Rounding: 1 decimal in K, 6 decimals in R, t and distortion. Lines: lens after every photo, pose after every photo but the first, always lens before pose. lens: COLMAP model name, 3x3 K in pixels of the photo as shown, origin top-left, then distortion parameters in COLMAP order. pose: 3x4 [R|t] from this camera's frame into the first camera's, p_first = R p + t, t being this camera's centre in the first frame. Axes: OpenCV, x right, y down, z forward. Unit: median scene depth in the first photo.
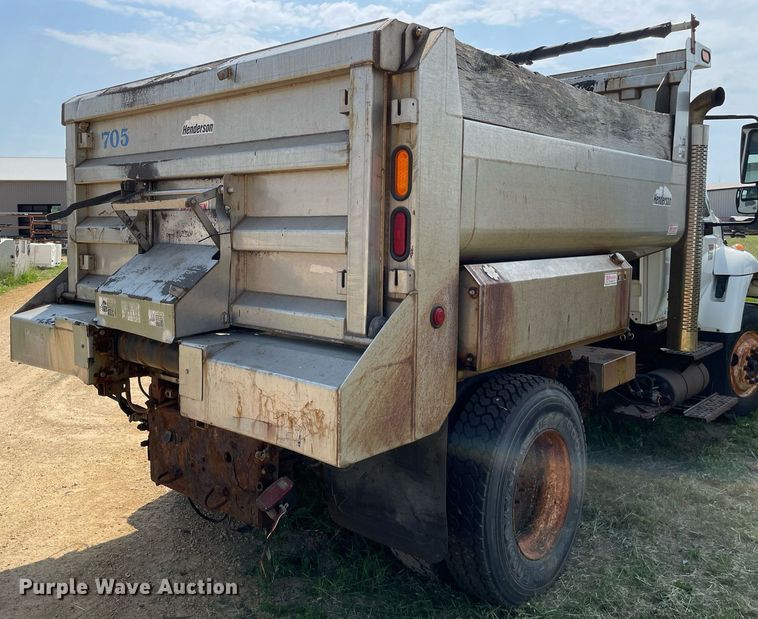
lens RADIAL K [[691.3, 0, 315.8], [0, 691.3, 266.7], [0, 0, 1]] dist [0.100439, -0.136159]
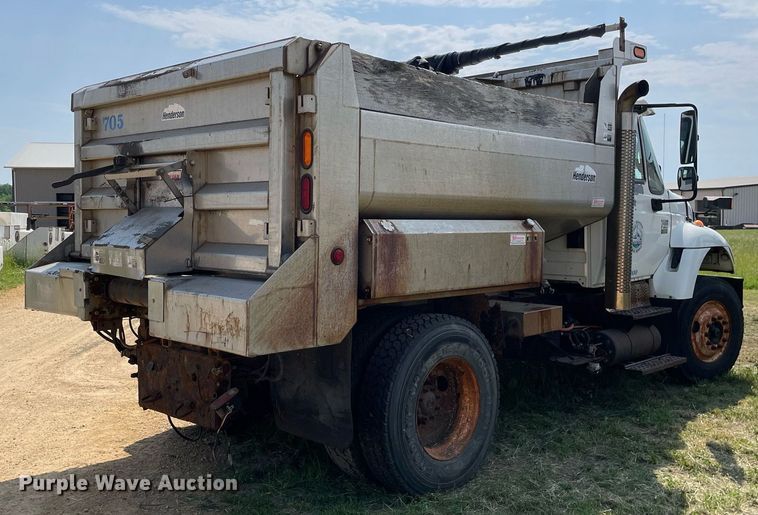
lens RADIAL K [[764.3, 0, 378.9], [0, 764.3, 242.0], [0, 0, 1]] dist [0.124422, -0.212723]
pose [[0.999949, 0.003064, -0.009629, 0.220054], [-0.003340, 0.999580, -0.028795, 0.071079], [0.009536, 0.028826, 0.999539, -0.390375]]
